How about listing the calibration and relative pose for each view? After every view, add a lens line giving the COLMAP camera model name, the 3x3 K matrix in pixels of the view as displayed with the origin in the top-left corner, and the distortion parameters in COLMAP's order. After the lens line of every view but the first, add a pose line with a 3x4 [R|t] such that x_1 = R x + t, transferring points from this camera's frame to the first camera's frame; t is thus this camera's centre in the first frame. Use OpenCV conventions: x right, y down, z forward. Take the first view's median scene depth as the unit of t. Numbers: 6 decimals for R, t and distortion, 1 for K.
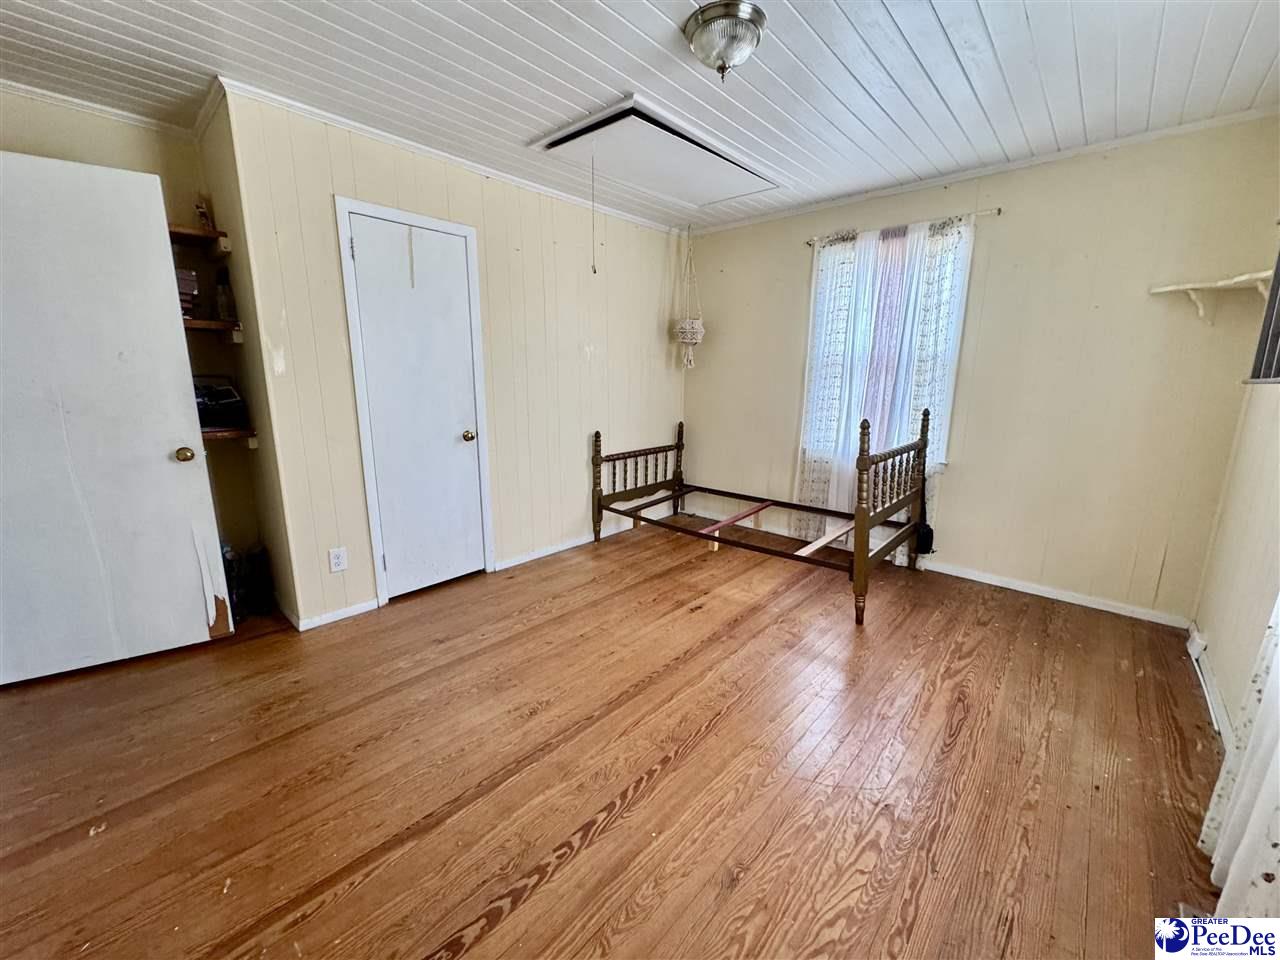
lens RADIAL K [[511.1, 0, 638.0], [0, 511.1, 481.4], [0, 0, 1]] dist [-0.002212, 0.000046]
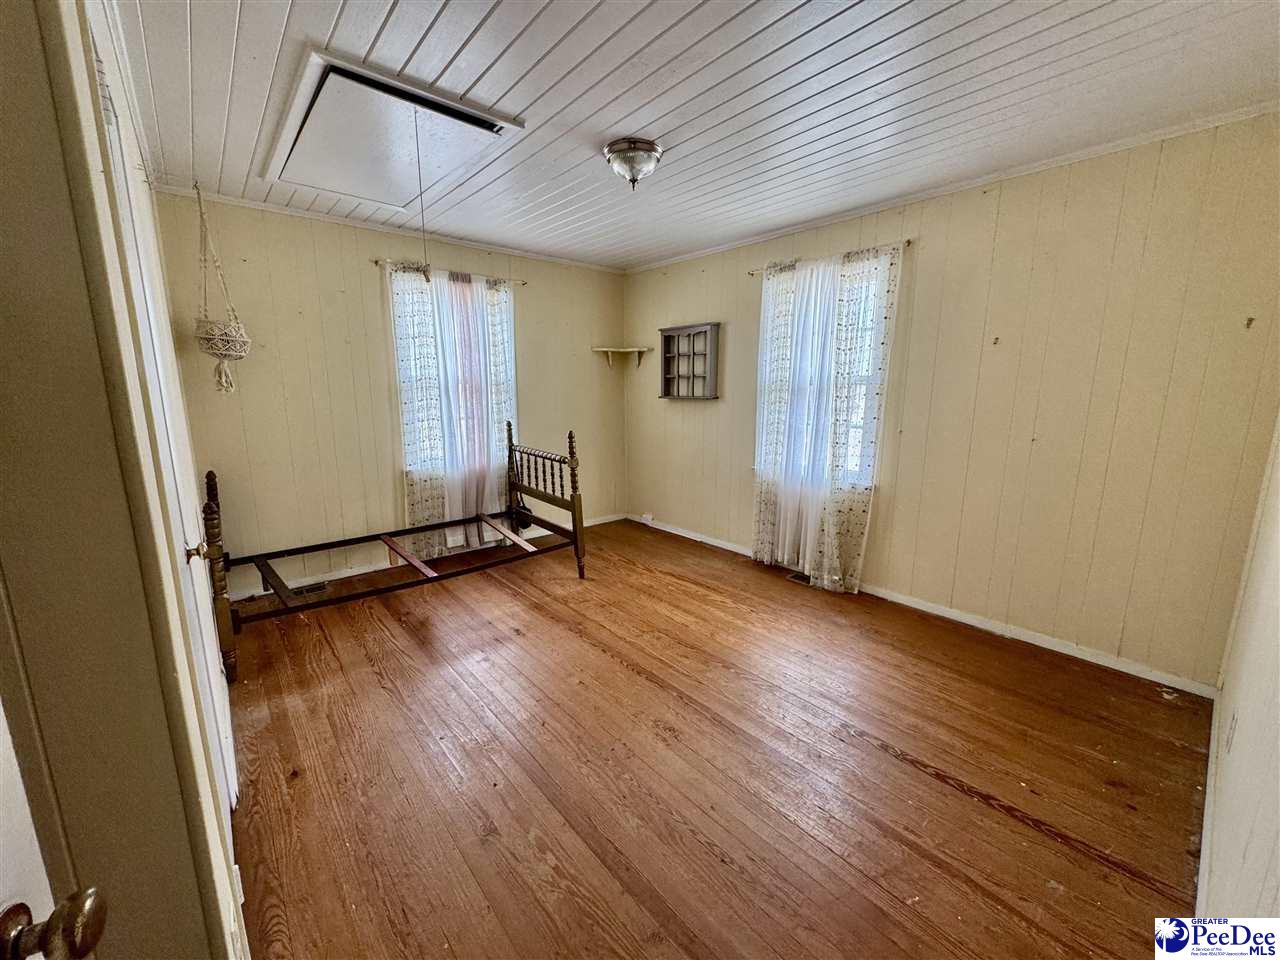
lens RADIAL K [[511.1, 0, 639.6], [0, 511.1, 483.8], [0, 0, 1]] dist [-0.002212, 0.000046]
pose [[0.118675, -0.197058, 0.973182, -0.729056], [0.201433, 0.964507, 0.170738, -0.148487], [-0.972287, 0.175768, 0.154157, 0.515934]]
